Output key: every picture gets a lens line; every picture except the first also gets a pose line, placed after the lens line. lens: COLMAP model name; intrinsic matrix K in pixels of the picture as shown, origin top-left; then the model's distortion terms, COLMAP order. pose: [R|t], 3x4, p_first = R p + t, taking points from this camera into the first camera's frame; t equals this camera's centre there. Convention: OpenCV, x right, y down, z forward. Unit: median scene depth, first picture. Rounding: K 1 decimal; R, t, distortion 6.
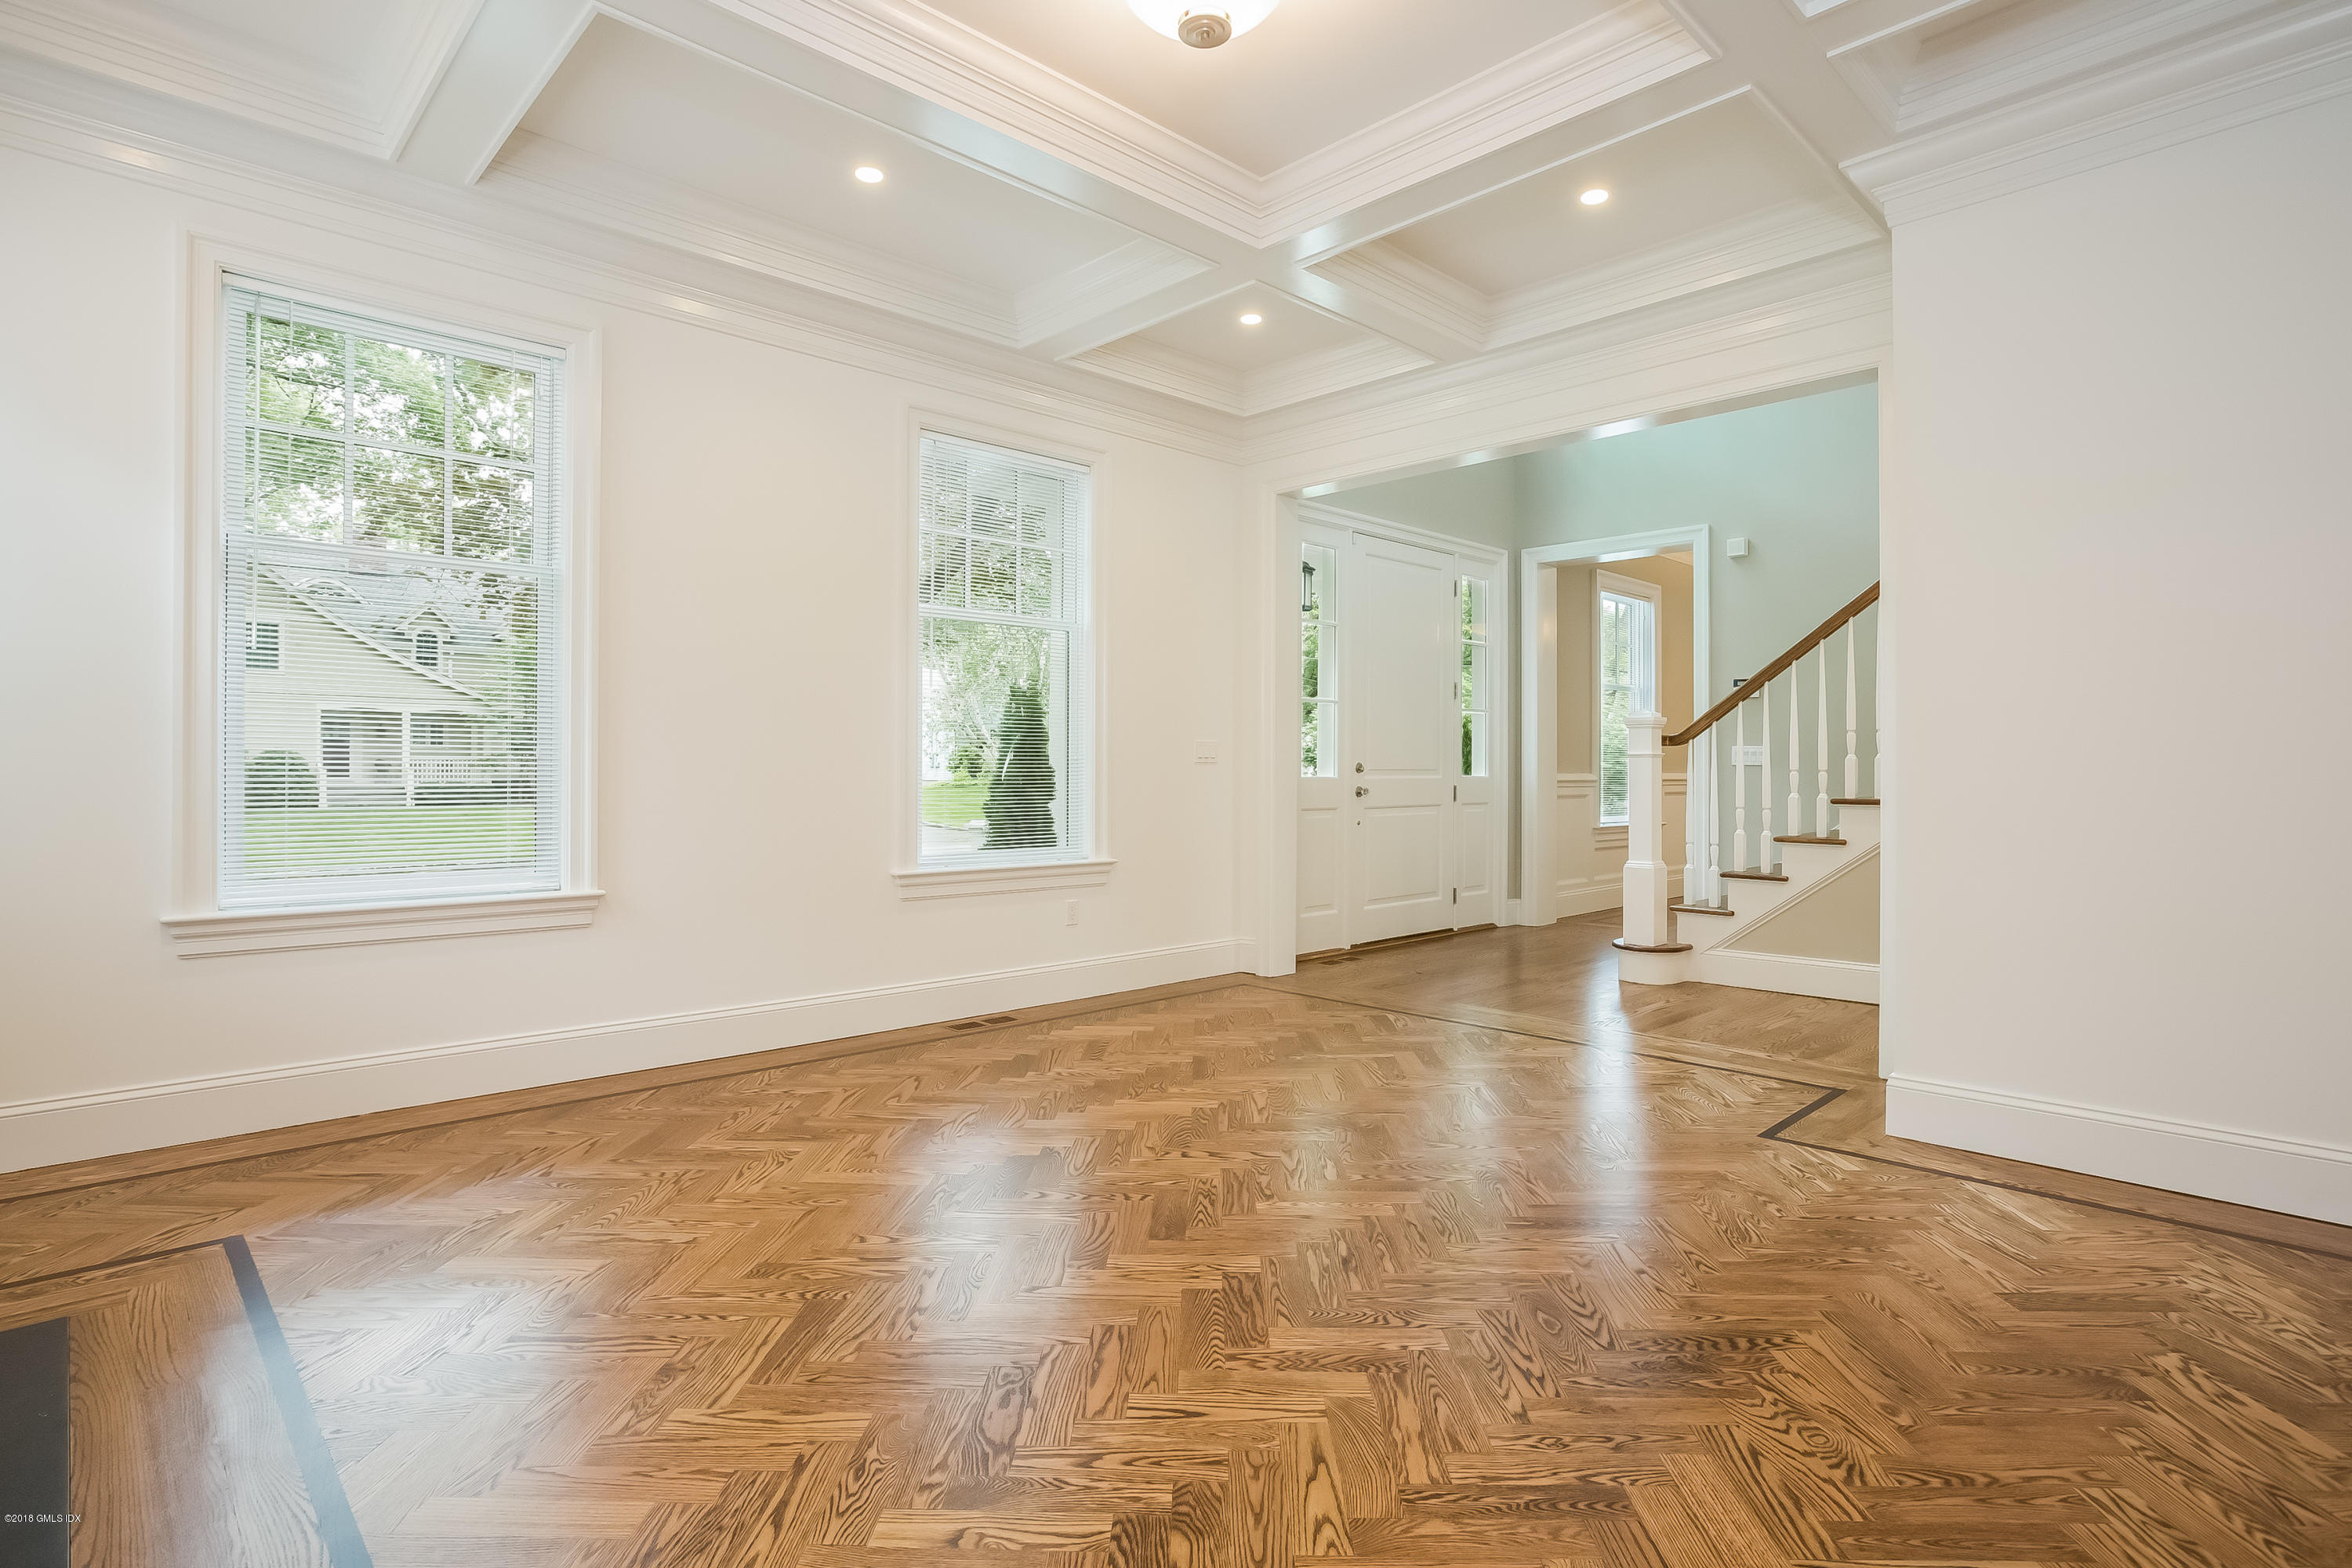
lens RADIAL K [[1157.4, 0, 1183.5], [0, 1157.4, 766.6], [0, 0, 1]] dist [-0.002430, -0.000010]
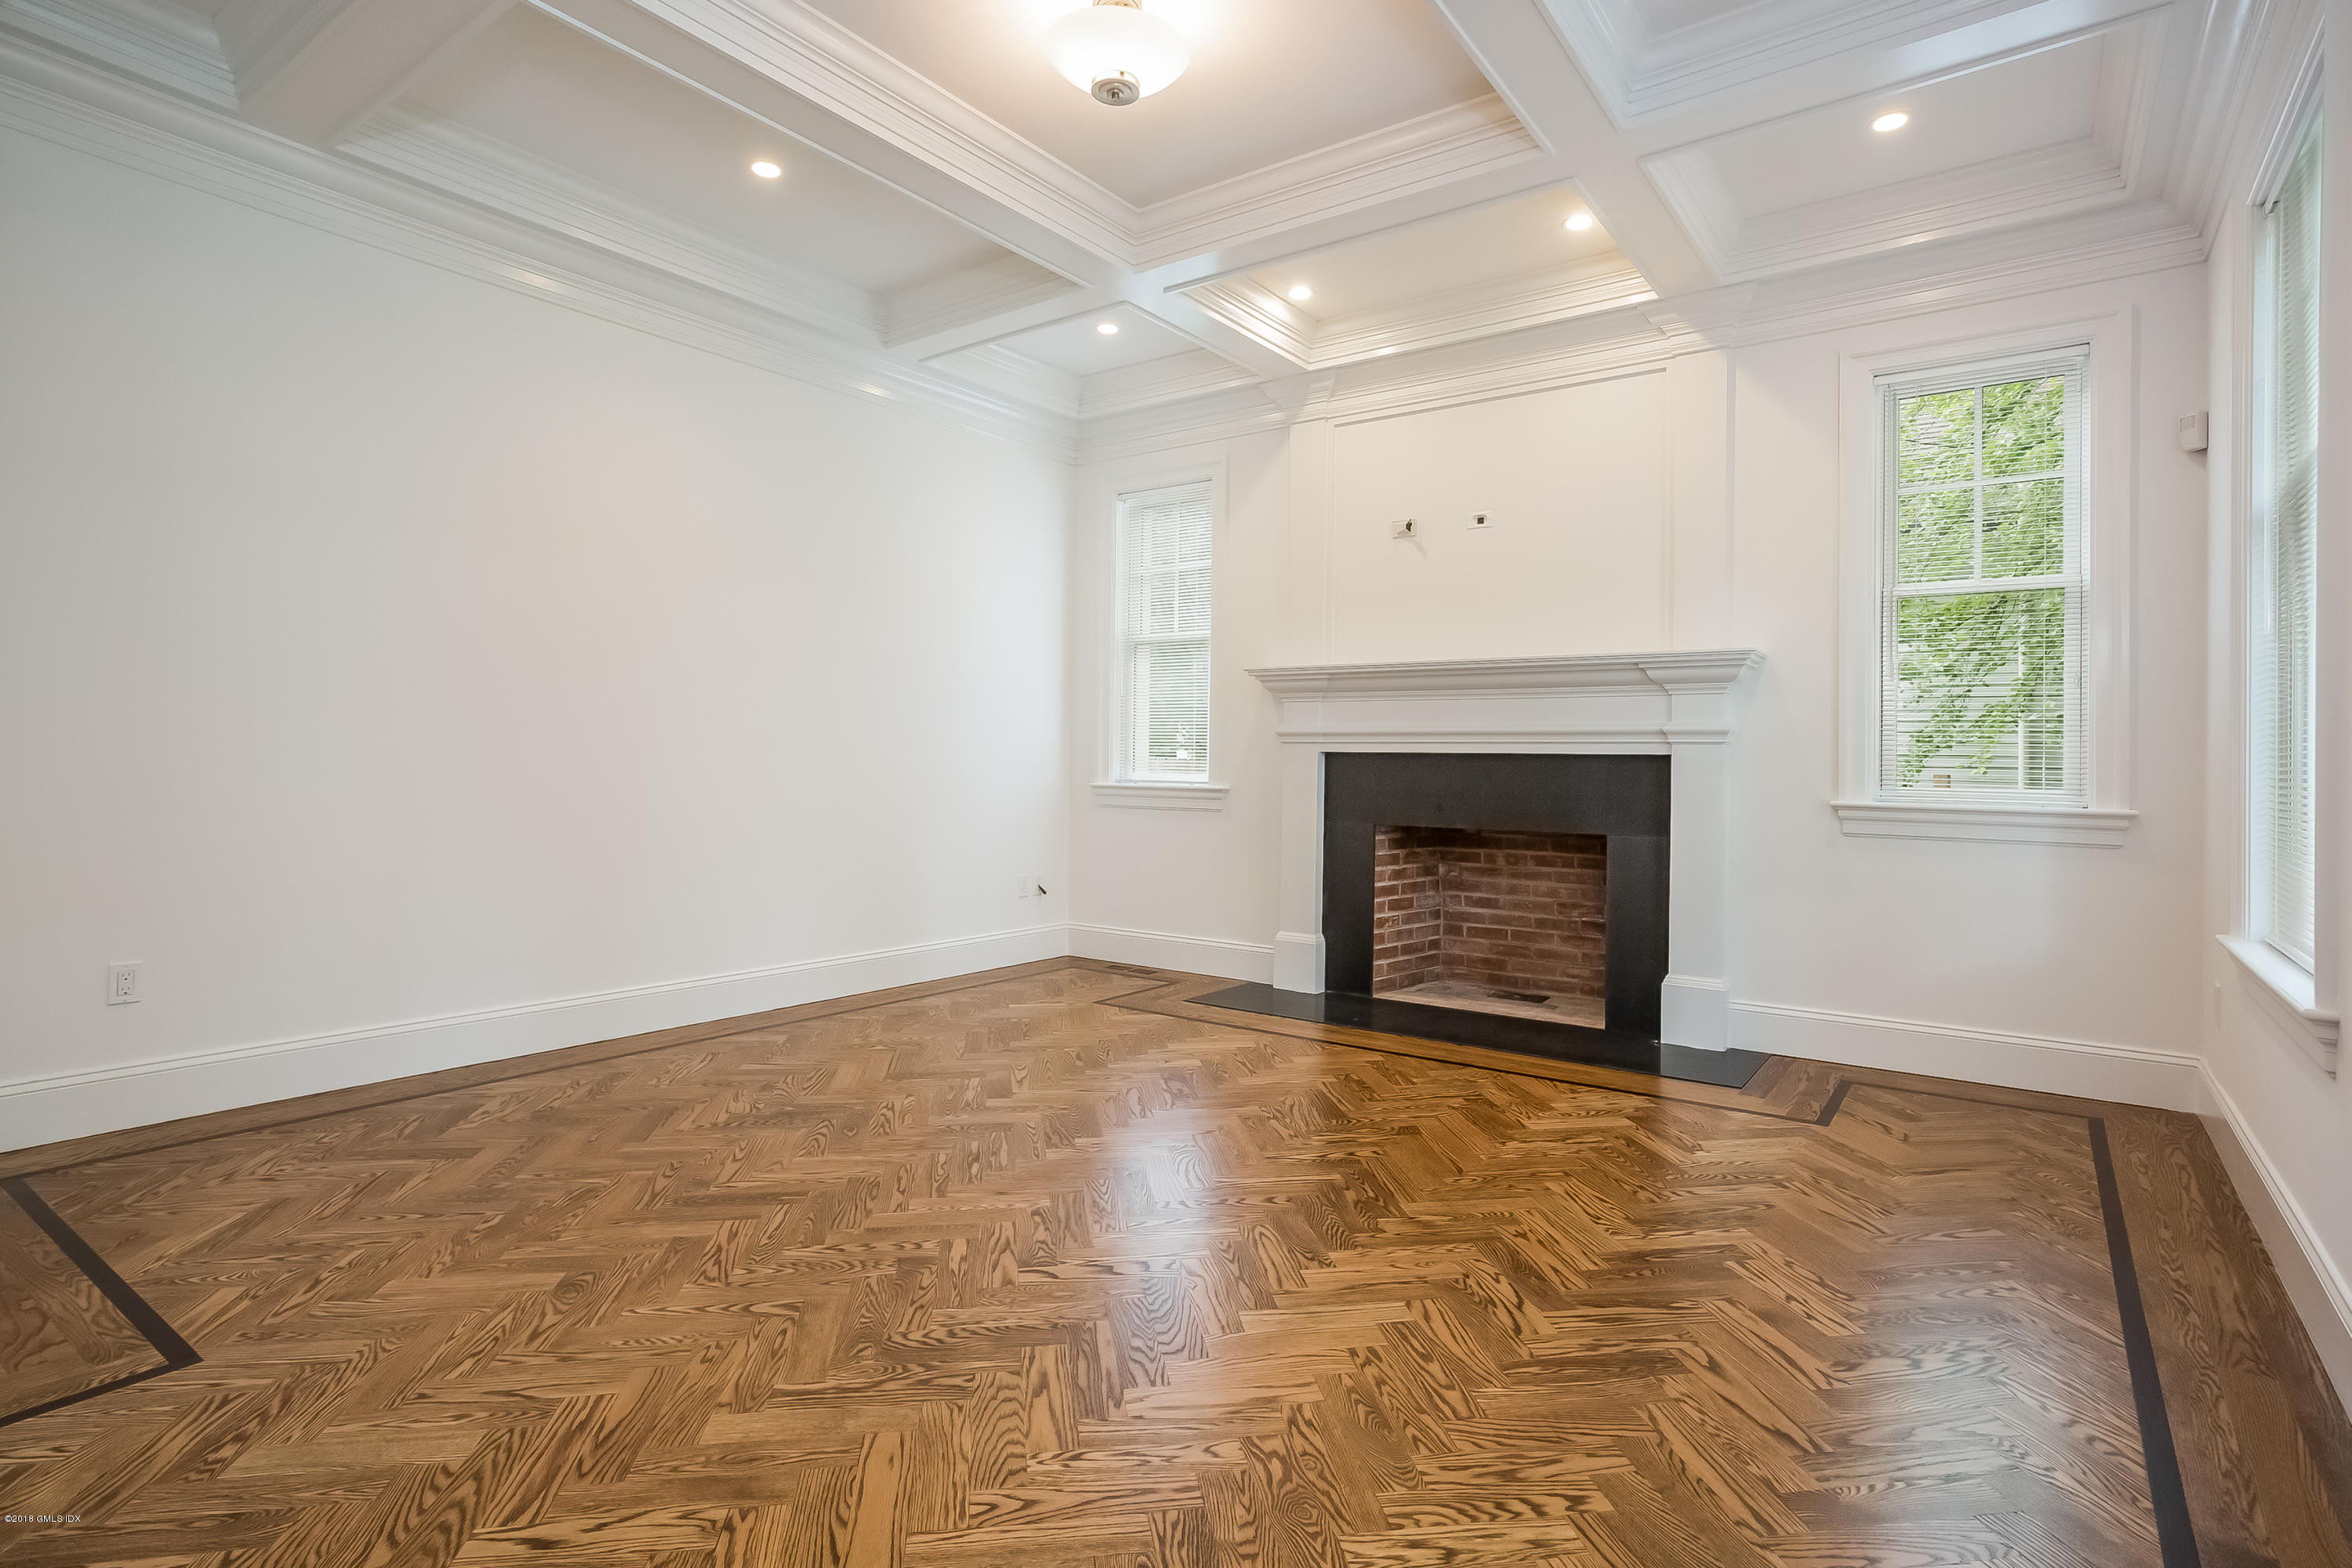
lens RADIAL K [[1157.4, 0, 1183.5], [0, 1157.4, 766.6], [0, 0, 1]] dist [-0.002430, -0.000010]
pose [[-0.983873, -0.015690, -0.178181, 0.069452], [-0.015962, 0.999873, 0.000090, 0.003942], [0.178157, 0.002932, -0.983998, 1.042824]]
